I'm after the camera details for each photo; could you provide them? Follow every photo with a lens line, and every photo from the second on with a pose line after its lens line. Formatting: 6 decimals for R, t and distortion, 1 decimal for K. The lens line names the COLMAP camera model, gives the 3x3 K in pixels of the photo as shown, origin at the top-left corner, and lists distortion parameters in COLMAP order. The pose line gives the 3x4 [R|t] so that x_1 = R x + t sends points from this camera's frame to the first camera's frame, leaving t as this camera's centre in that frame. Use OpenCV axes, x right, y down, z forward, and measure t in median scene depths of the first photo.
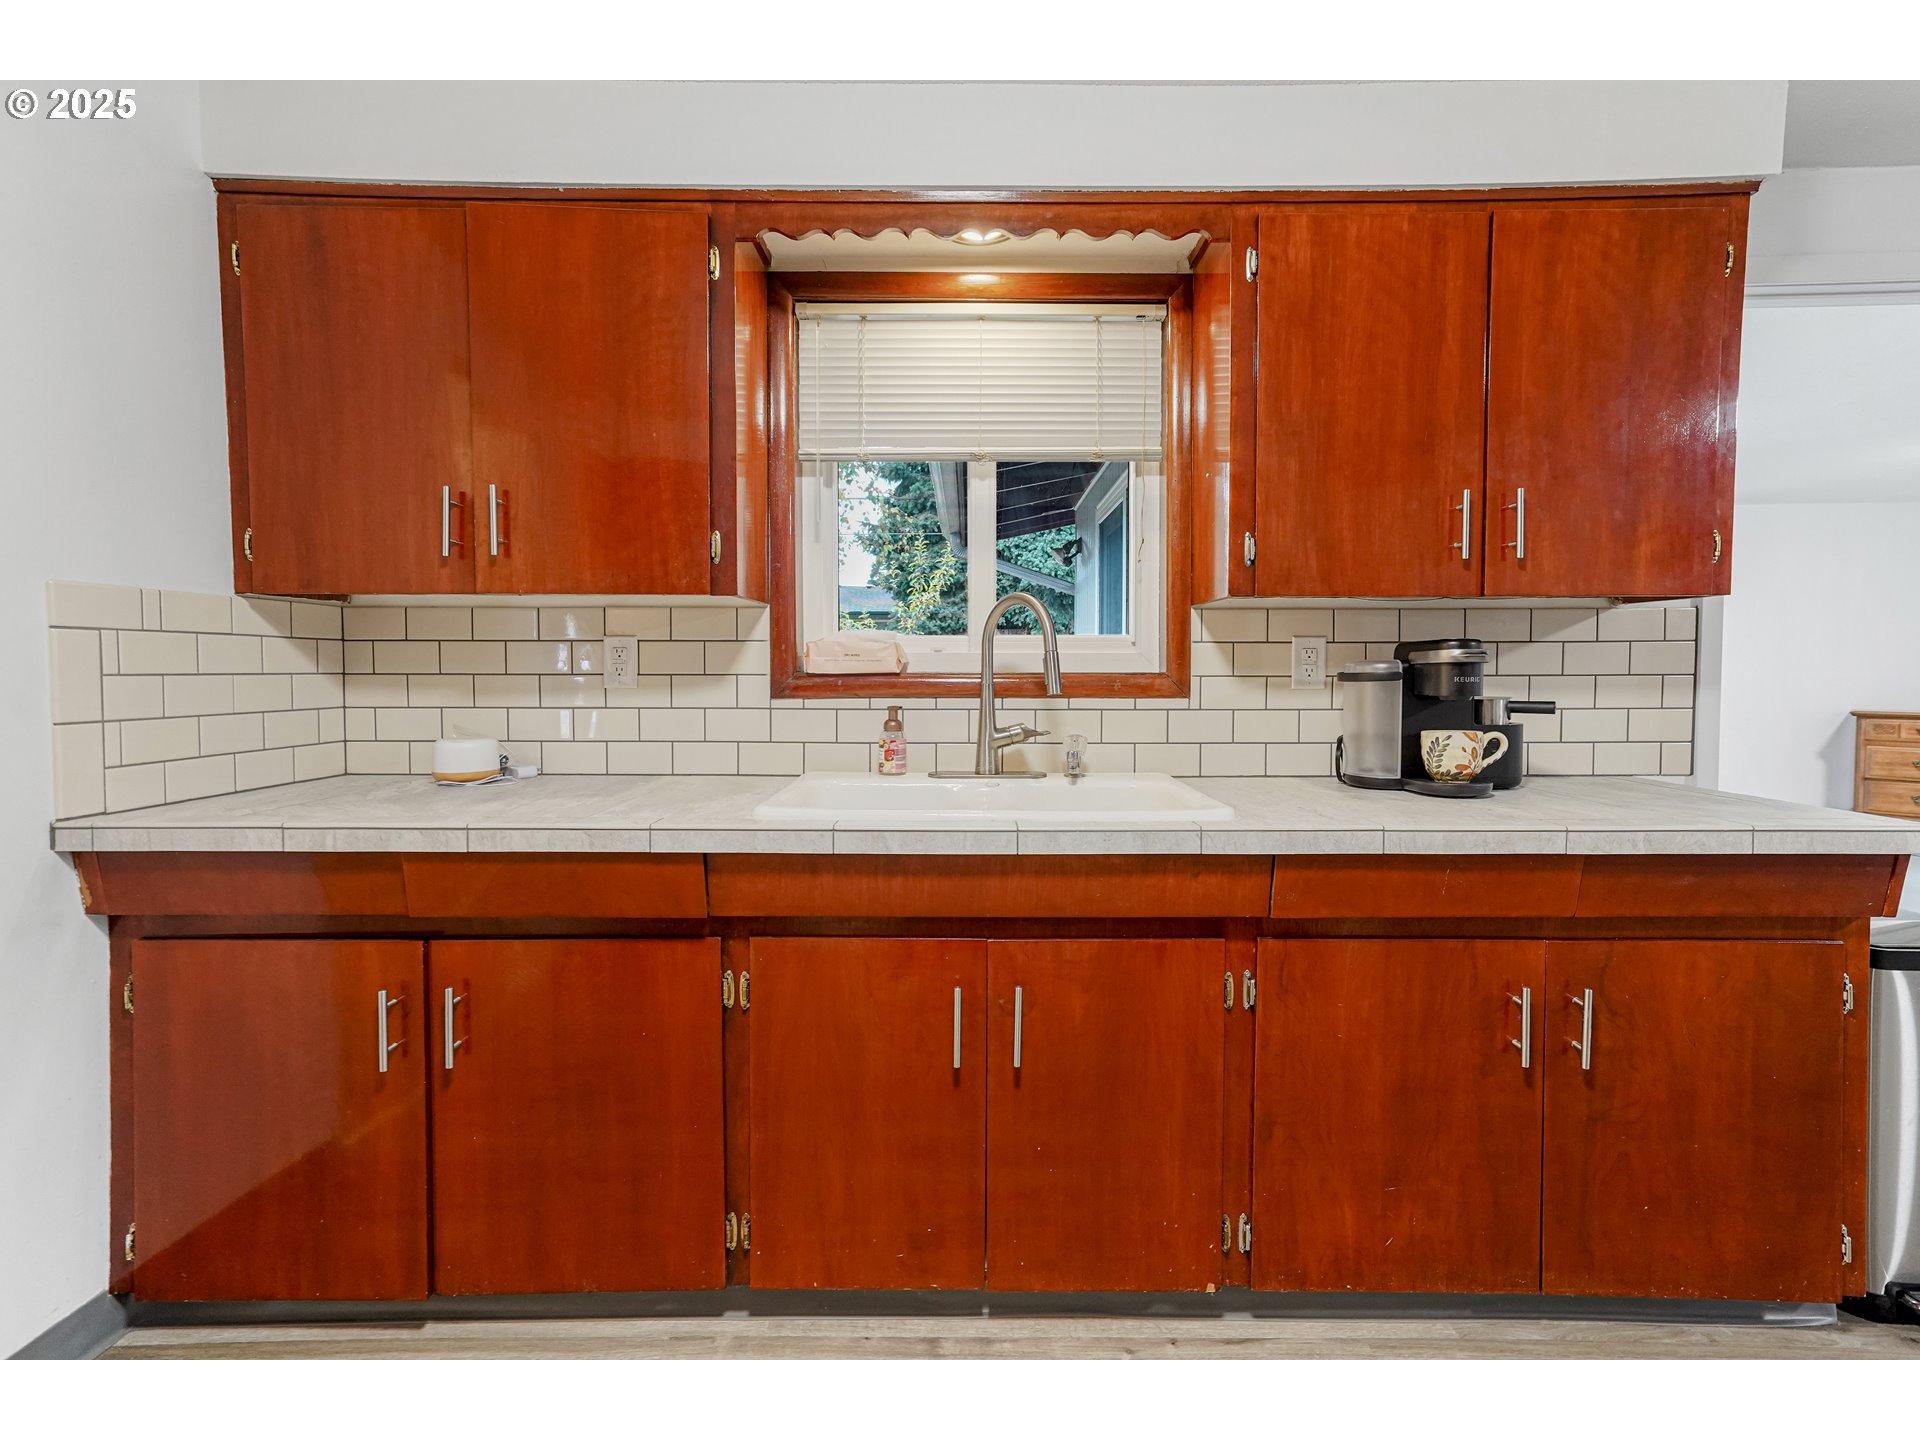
lens RADIAL K [[909.1, 0, 964.3], [0, 909.1, 691.6], [0, 0, 1]] dist [-0.025374, 0.013031]
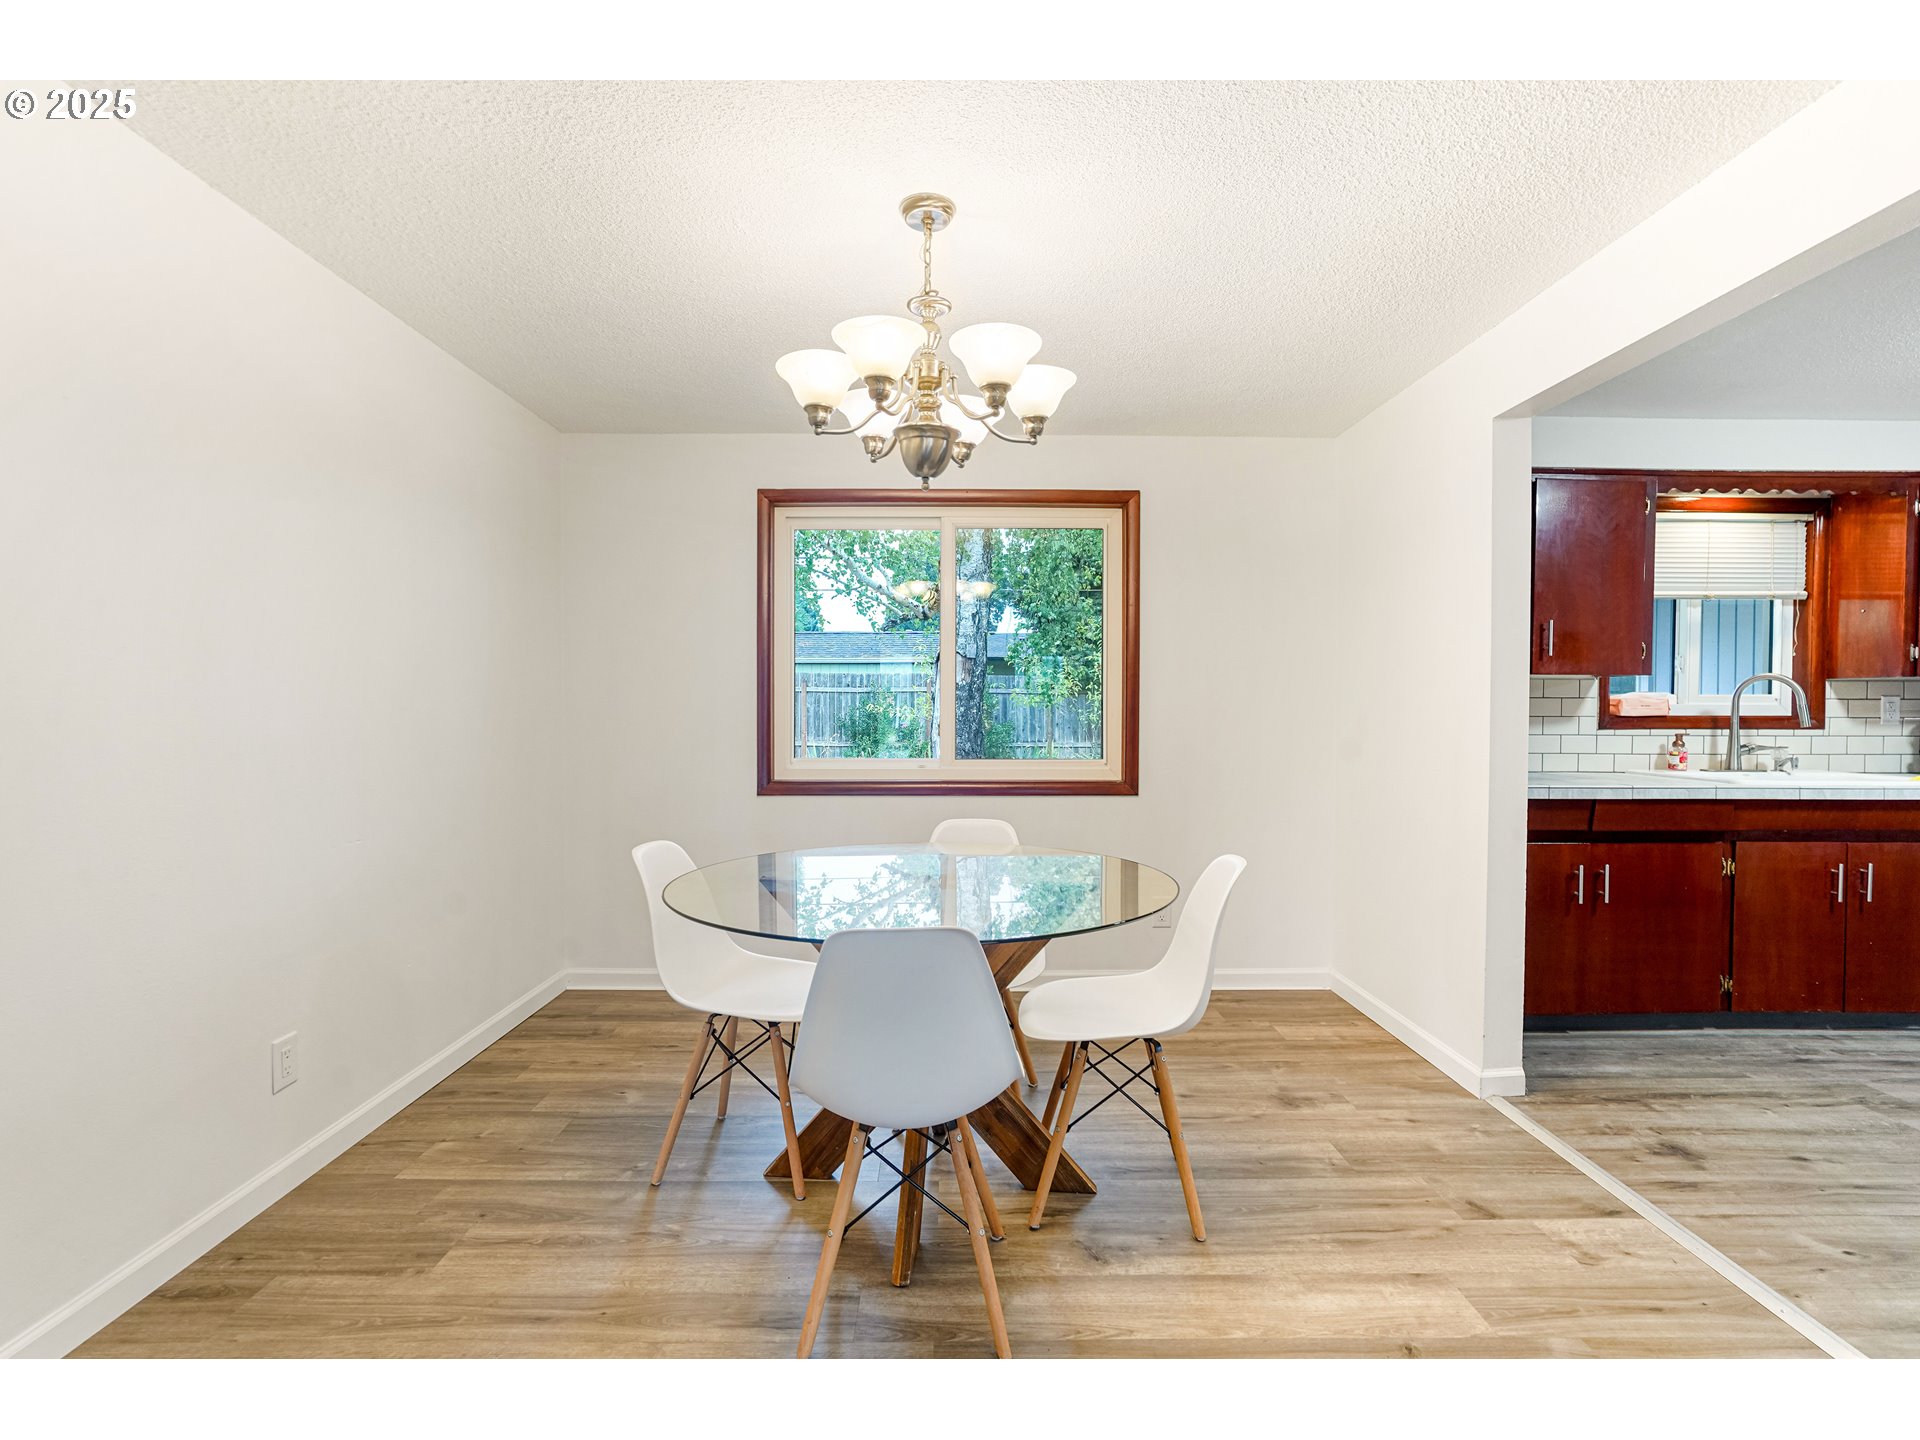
lens RADIAL K [[909.1, 0, 926.8], [0, 909.1, 722.0], [0, 0, 1]] dist [-0.025374, 0.013031]
pose [[0.999994, -0.000002, 0.003429, -1.617819], [0.000054, 0.999888, -0.014949, 0.019534], [-0.003429, 0.014949, 0.999882, -0.821646]]
